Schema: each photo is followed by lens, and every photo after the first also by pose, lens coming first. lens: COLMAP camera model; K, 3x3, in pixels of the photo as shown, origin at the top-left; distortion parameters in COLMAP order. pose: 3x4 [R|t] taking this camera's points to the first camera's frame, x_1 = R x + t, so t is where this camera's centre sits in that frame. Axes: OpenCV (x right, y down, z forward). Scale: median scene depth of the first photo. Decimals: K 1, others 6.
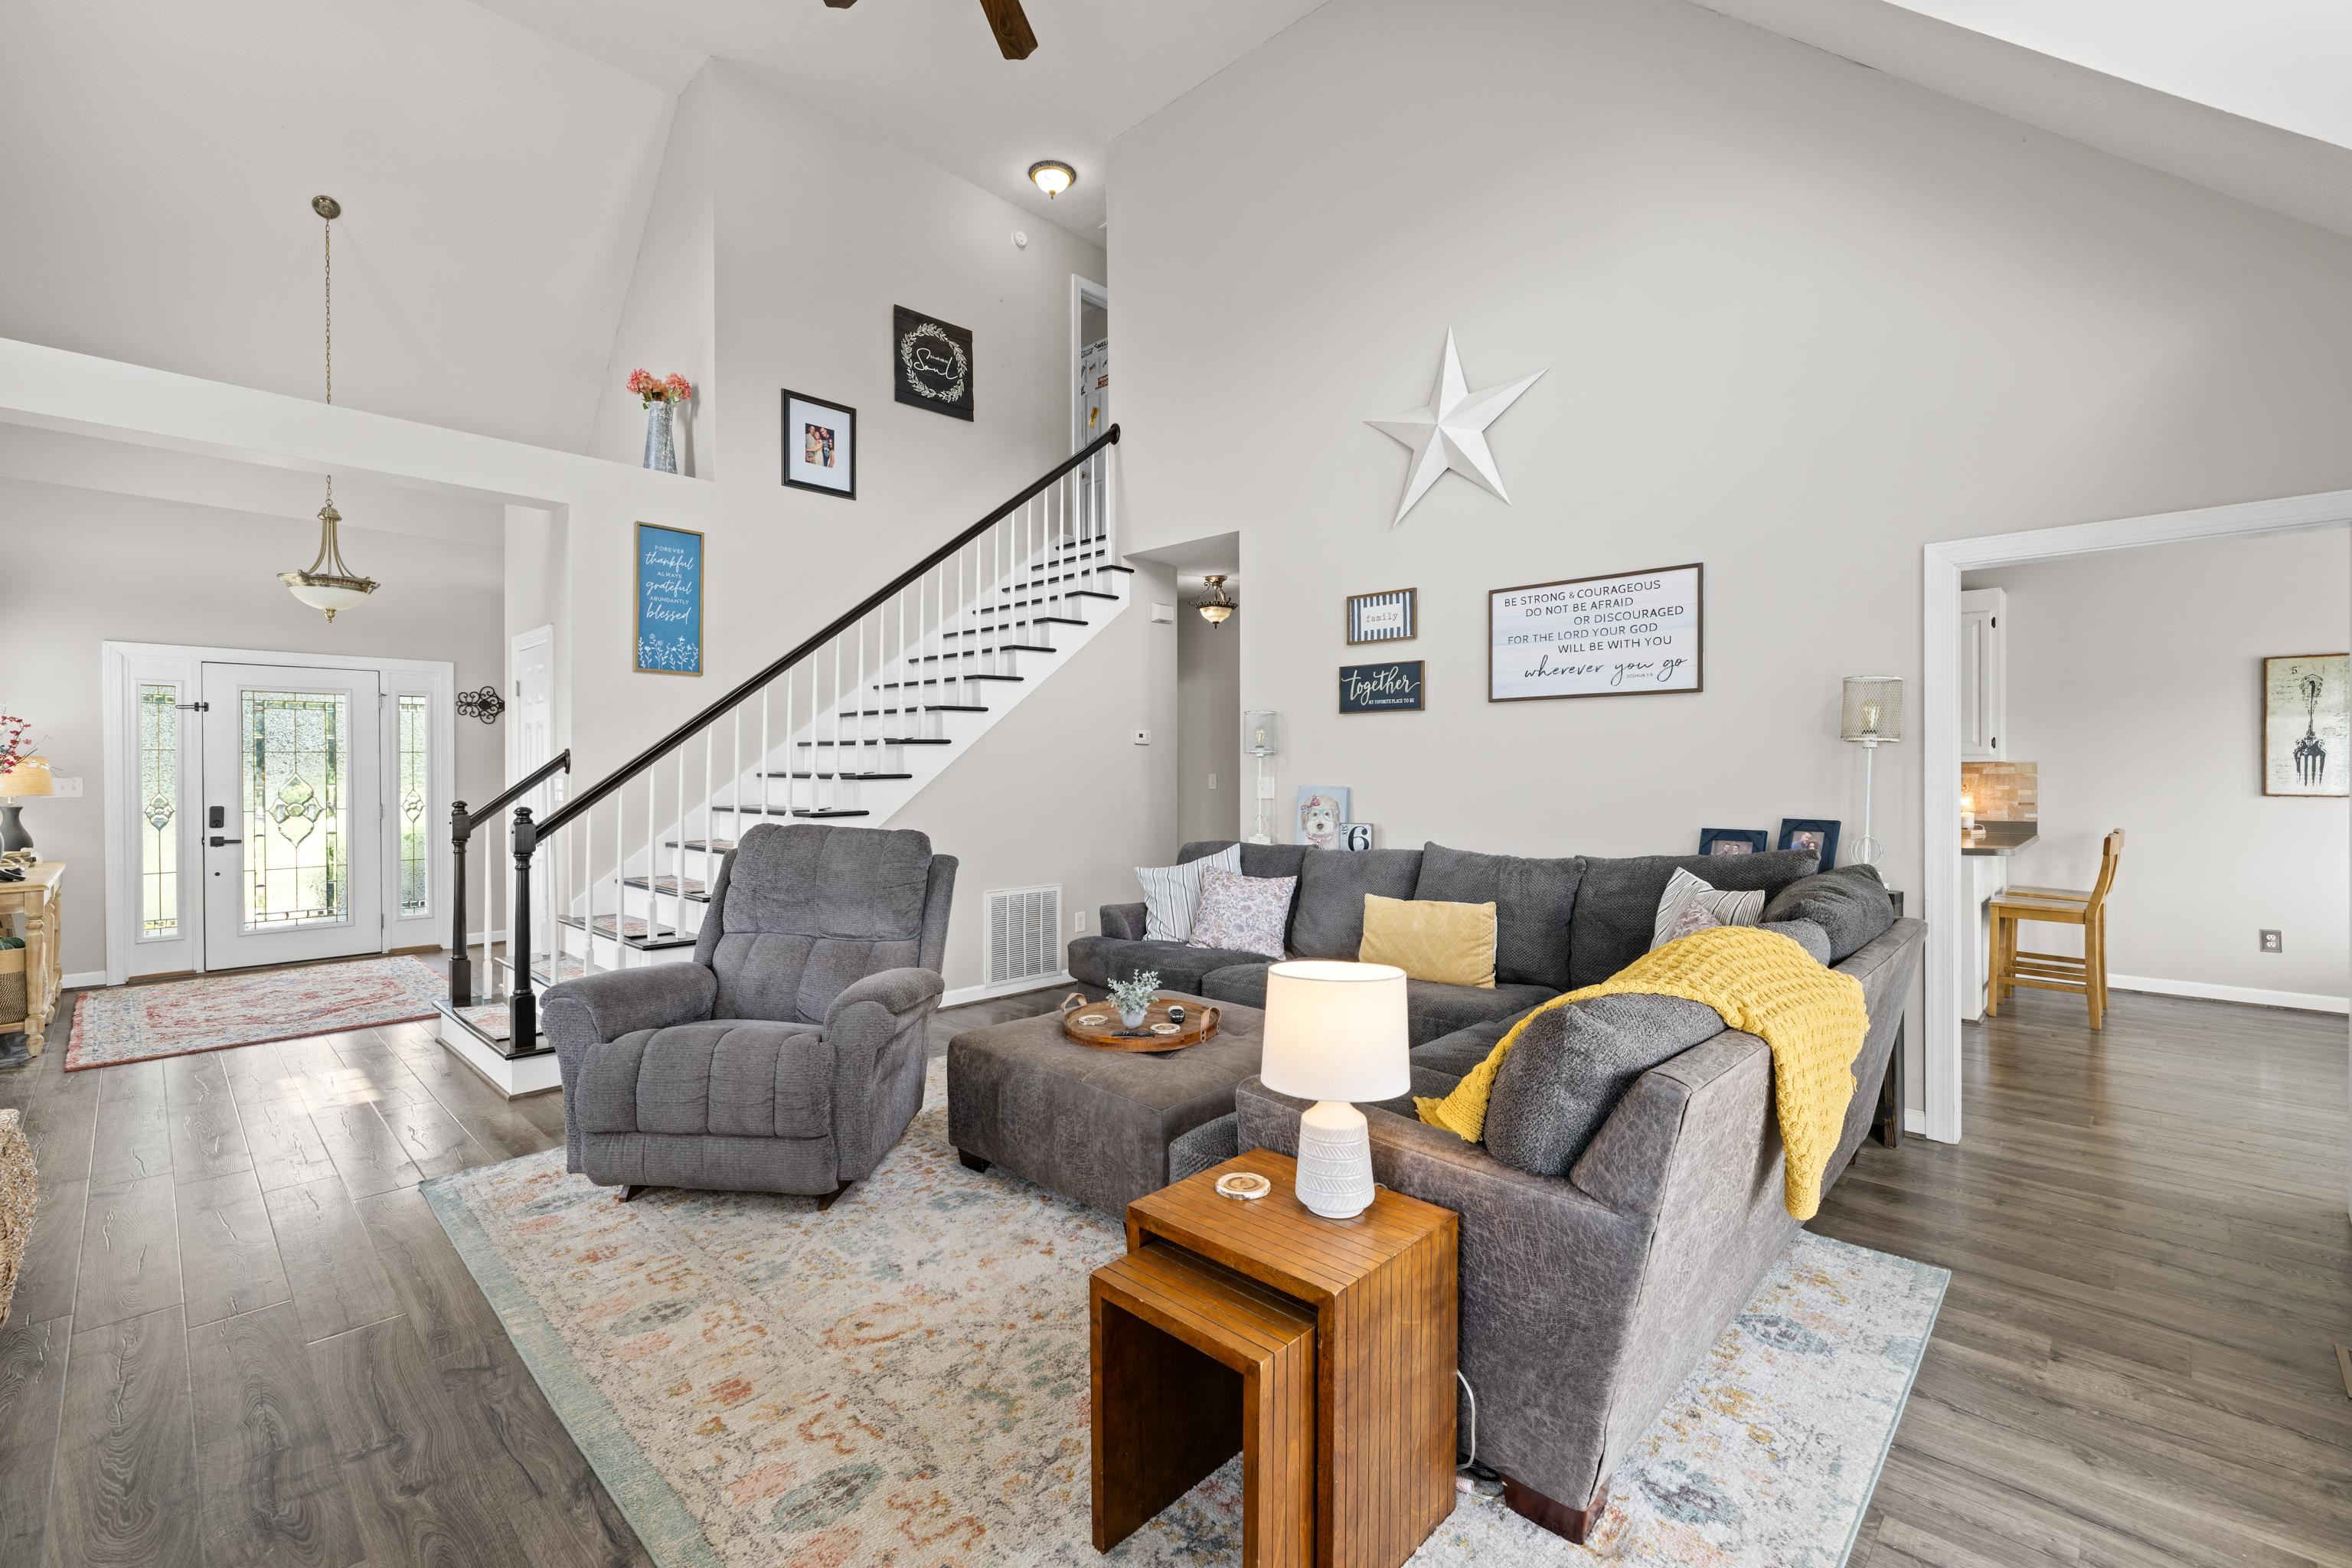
lens RADIAL K [[1001.2, 0, 1183.3], [0, 1001.2, 767.2], [0, 0, 1]] dist [0.003433, -0.001374]
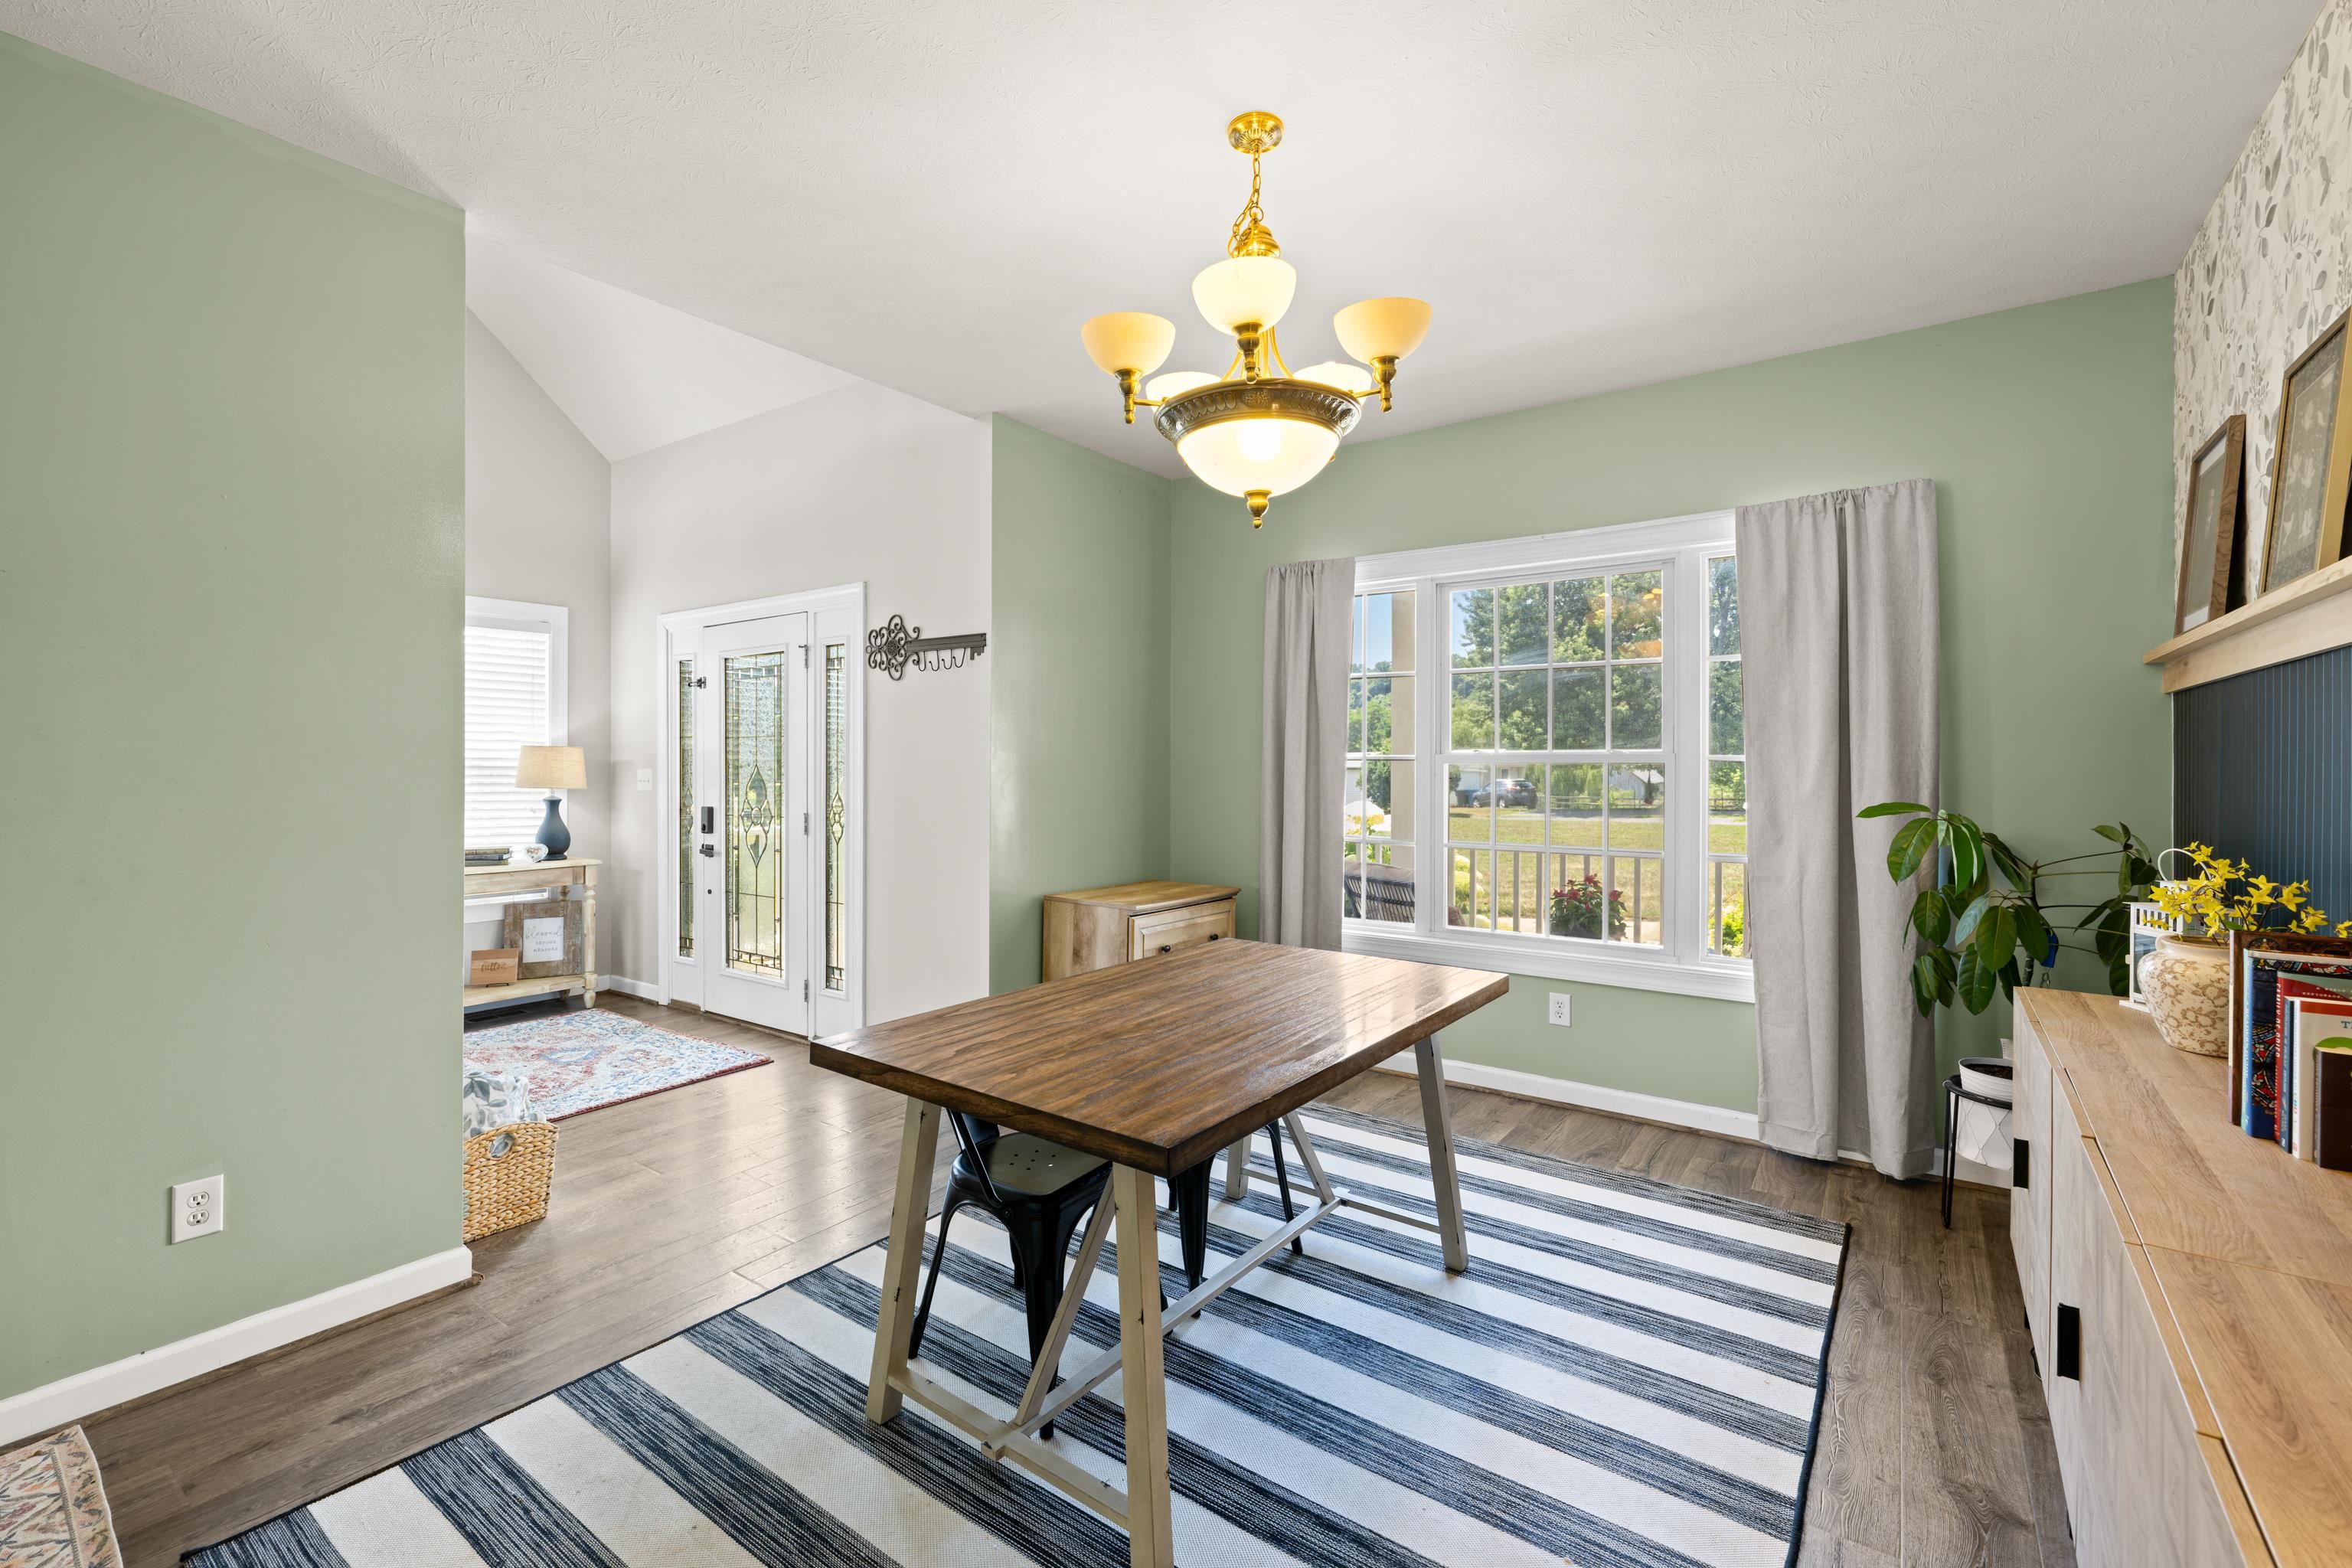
lens RADIAL K [[1001.2, 0, 1187.2], [0, 1001.2, 767.8], [0, 0, 1]] dist [0.003433, -0.001374]
pose [[0.145172, 0.009761, -0.989358, -0.145758], [0.003334, 0.999941, 0.010355, 0.001279], [0.989401, -0.004802, 0.145131, 1.476298]]
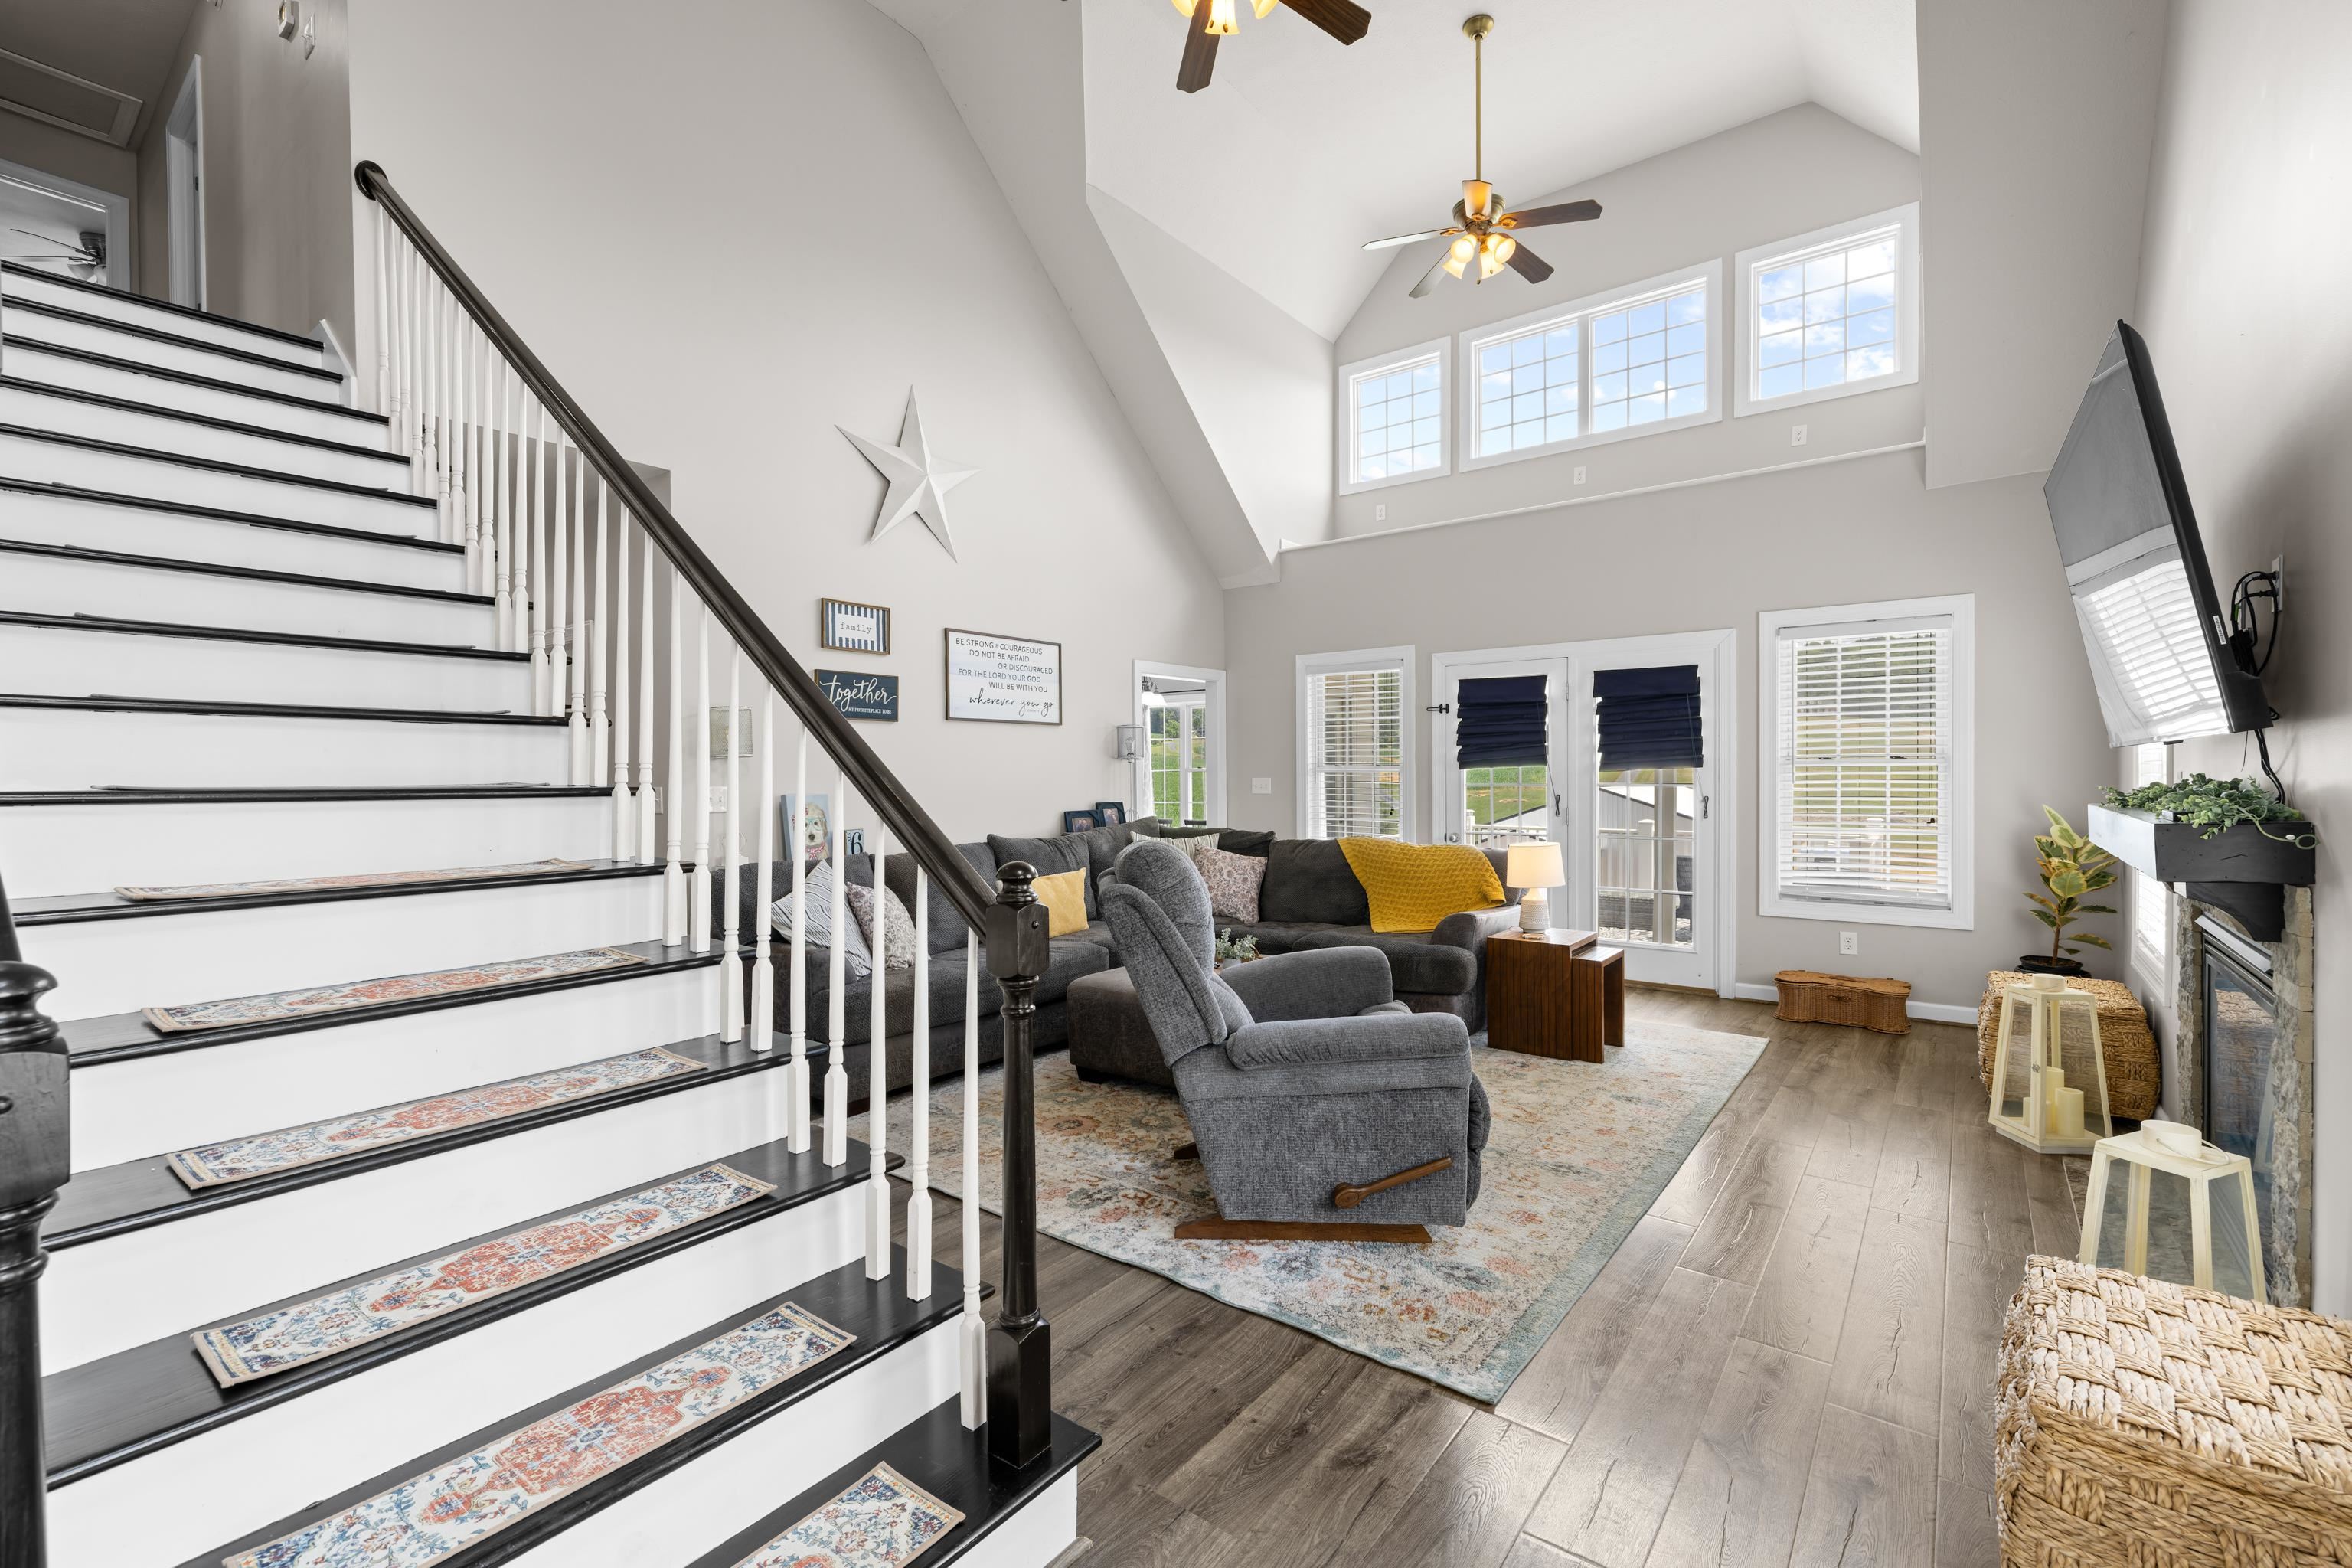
lens RADIAL K [[1001.2, 0, 1167.7], [0, 1001.2, 768.9], [0, 0, 1]] dist [0.003433, -0.001374]
pose [[-0.092905, 0.003759, 0.995668, -0.802713], [0.003452, 0.999988, -0.003453, 0.000088], [-0.995669, 0.003116, -0.092917, 0.729870]]
